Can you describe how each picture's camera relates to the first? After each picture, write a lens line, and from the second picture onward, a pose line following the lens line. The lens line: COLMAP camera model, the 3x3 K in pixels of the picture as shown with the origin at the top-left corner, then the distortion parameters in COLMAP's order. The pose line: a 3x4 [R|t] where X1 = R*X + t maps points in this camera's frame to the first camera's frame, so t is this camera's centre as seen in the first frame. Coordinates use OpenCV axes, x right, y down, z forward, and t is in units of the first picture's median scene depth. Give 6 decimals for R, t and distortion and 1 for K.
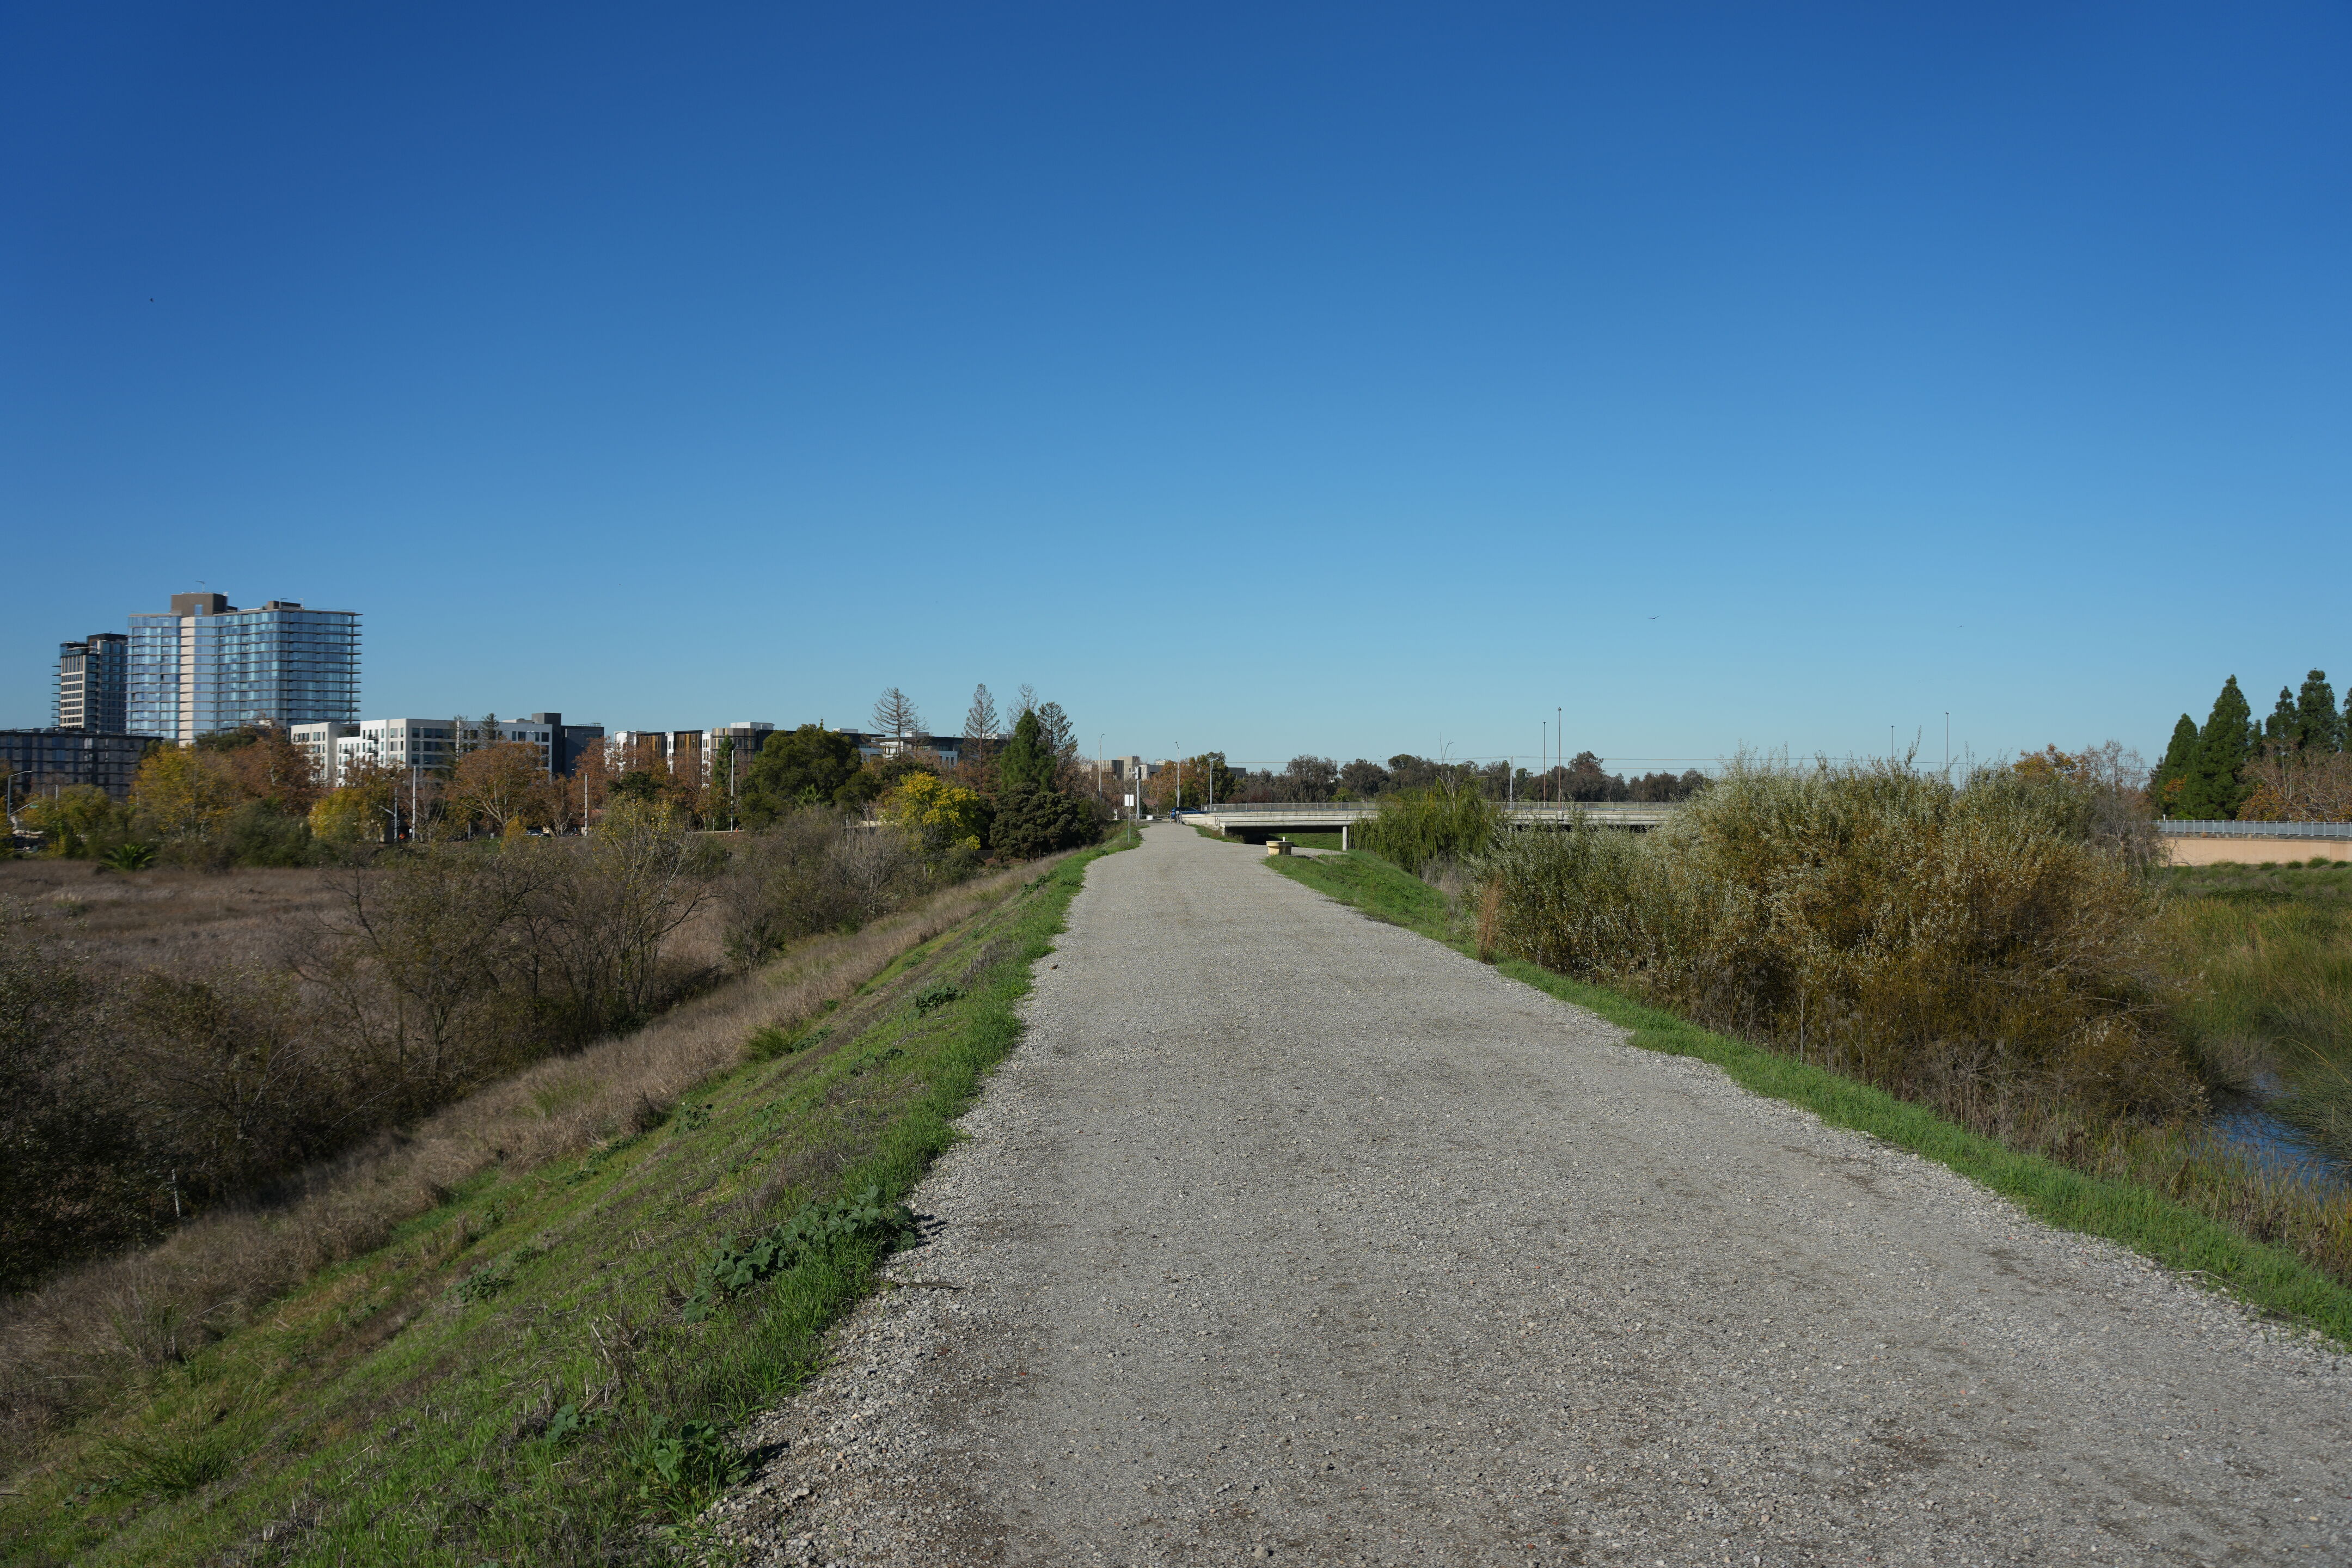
lens RADIAL K [[1920.0, 0, 1176.0], [0, 1920.0, 784.0], [0, 0, 1]] dist [-0.103520, -0.000622]
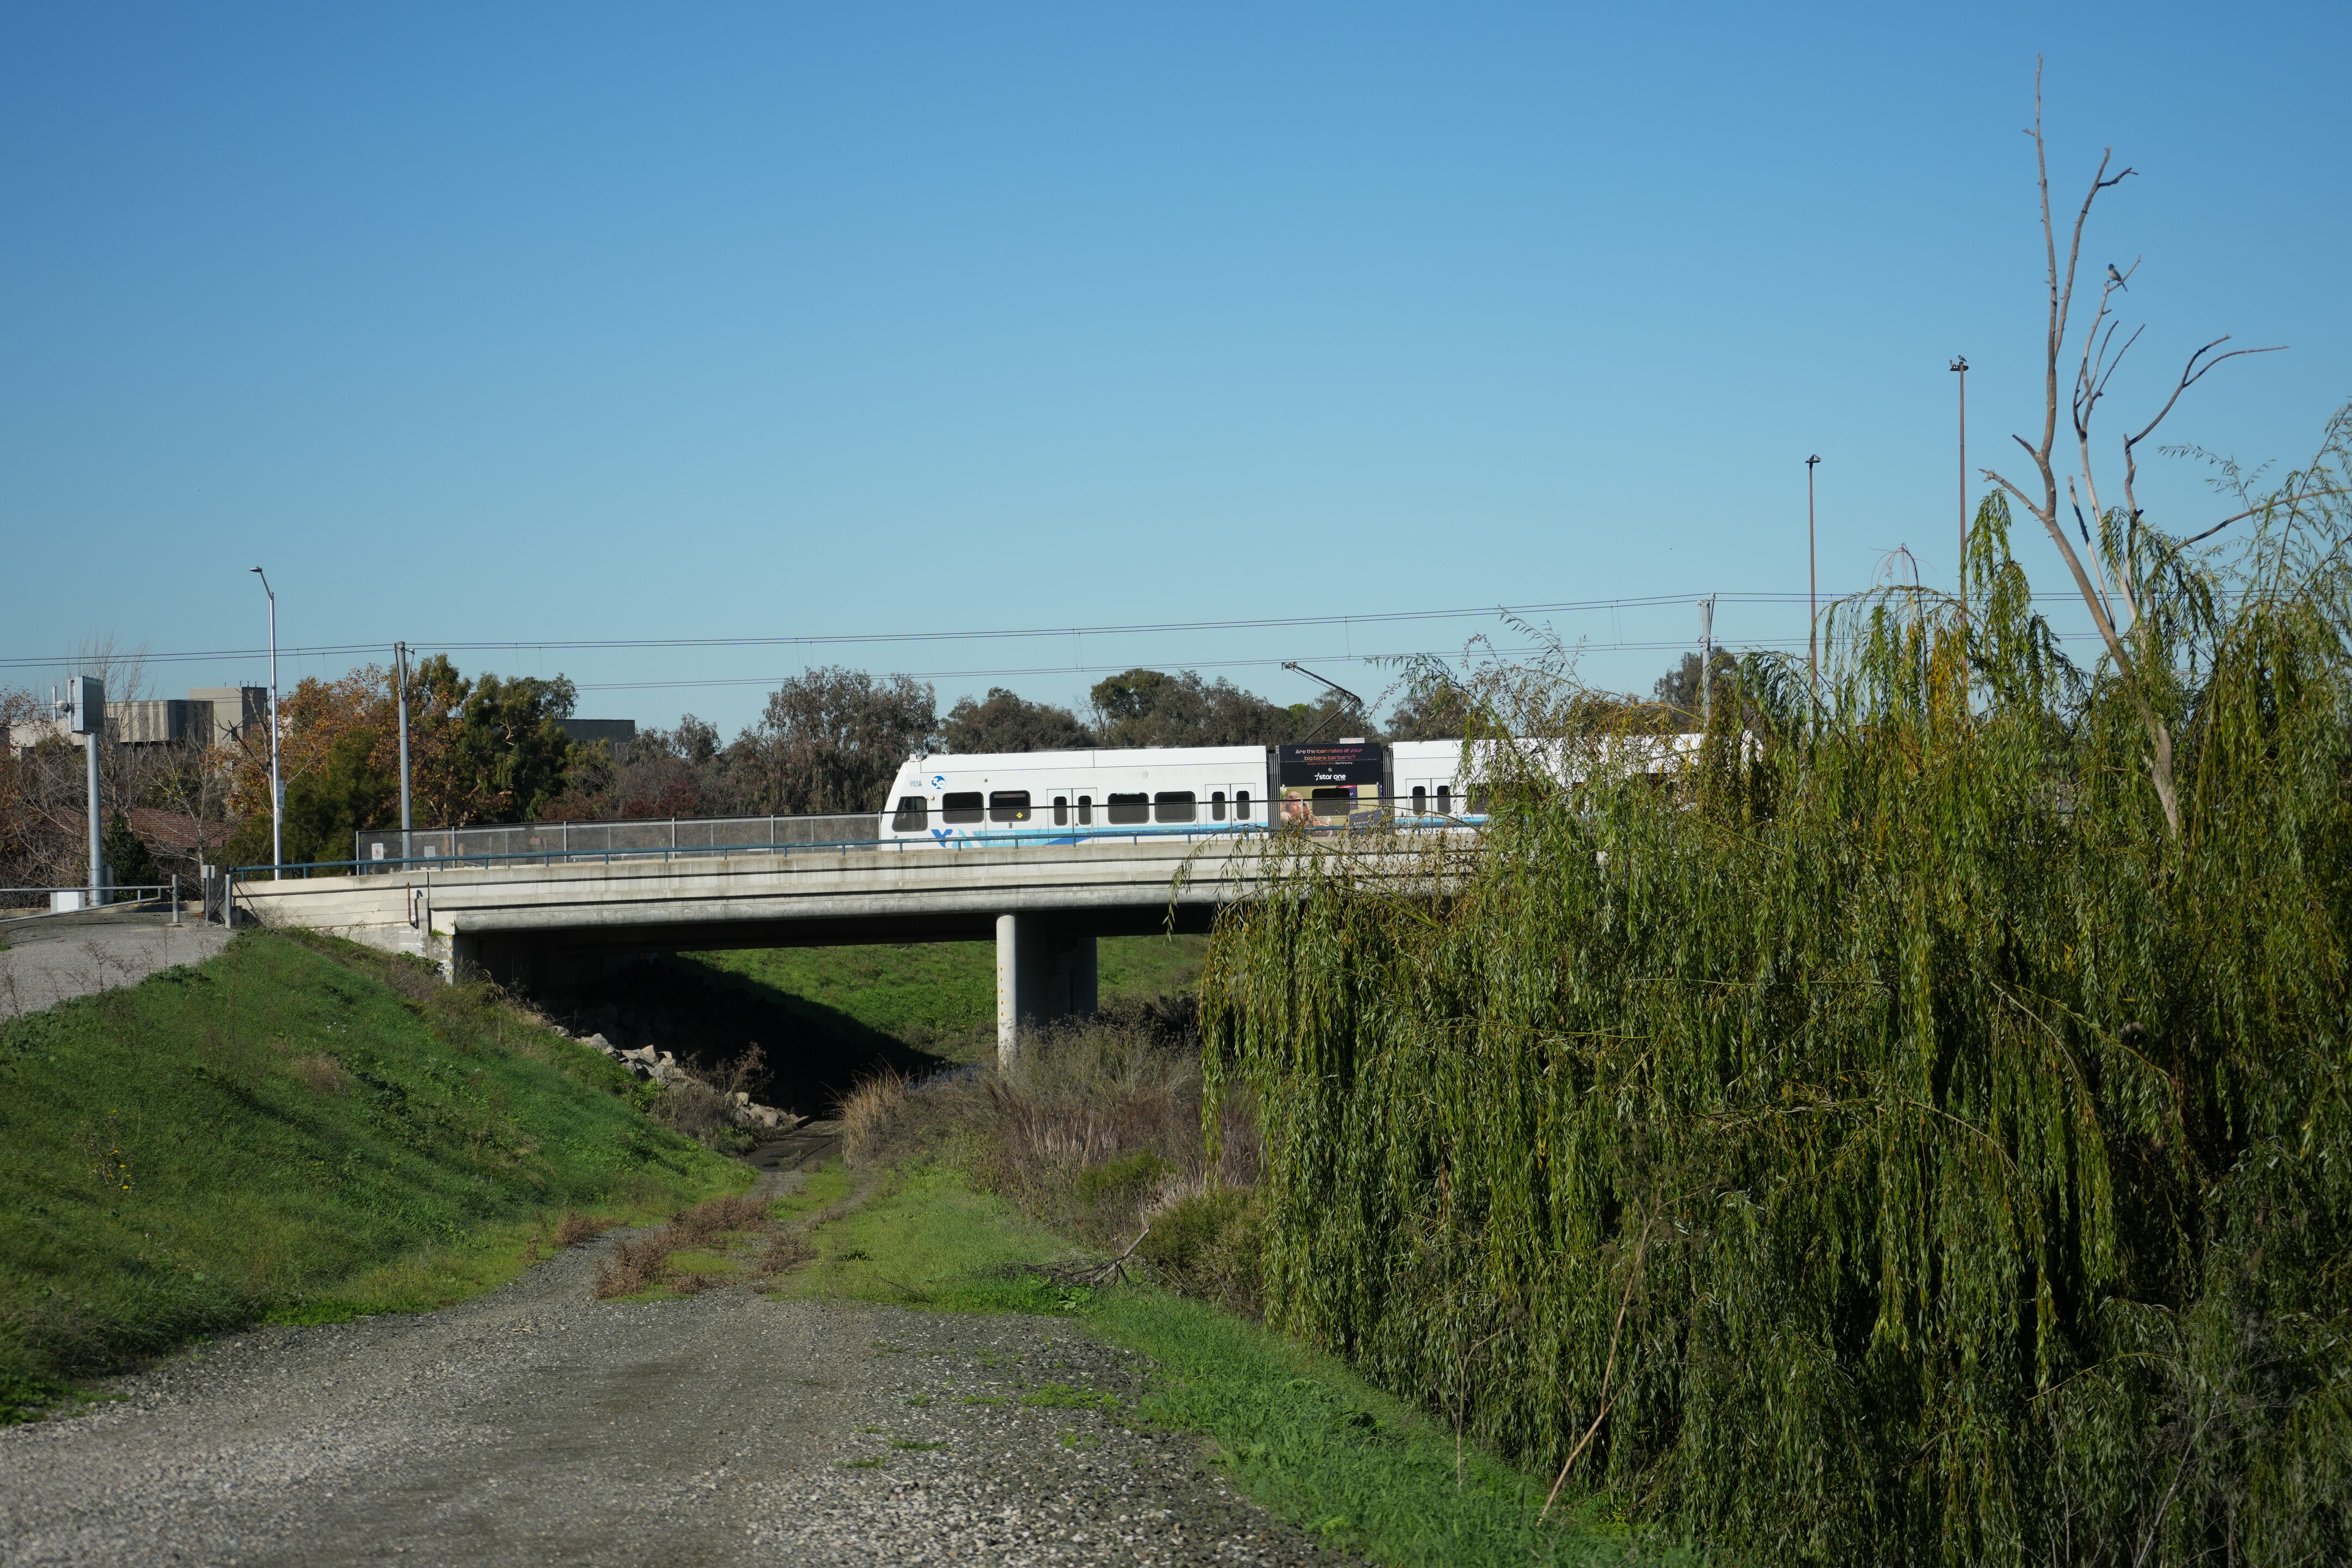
lens RADIAL K [[5490.1, 0, 1176.0], [0, 5490.1, 784.0], [0, 0, 1]] dist [-0.005260, 0.007923]
pose [[0.991200, -0.024155, 0.130147, 0.010065], [0.024145, 0.999707, 0.001660, 0.002723], [-0.130149, 0.001497, 0.991493, 0.154769]]
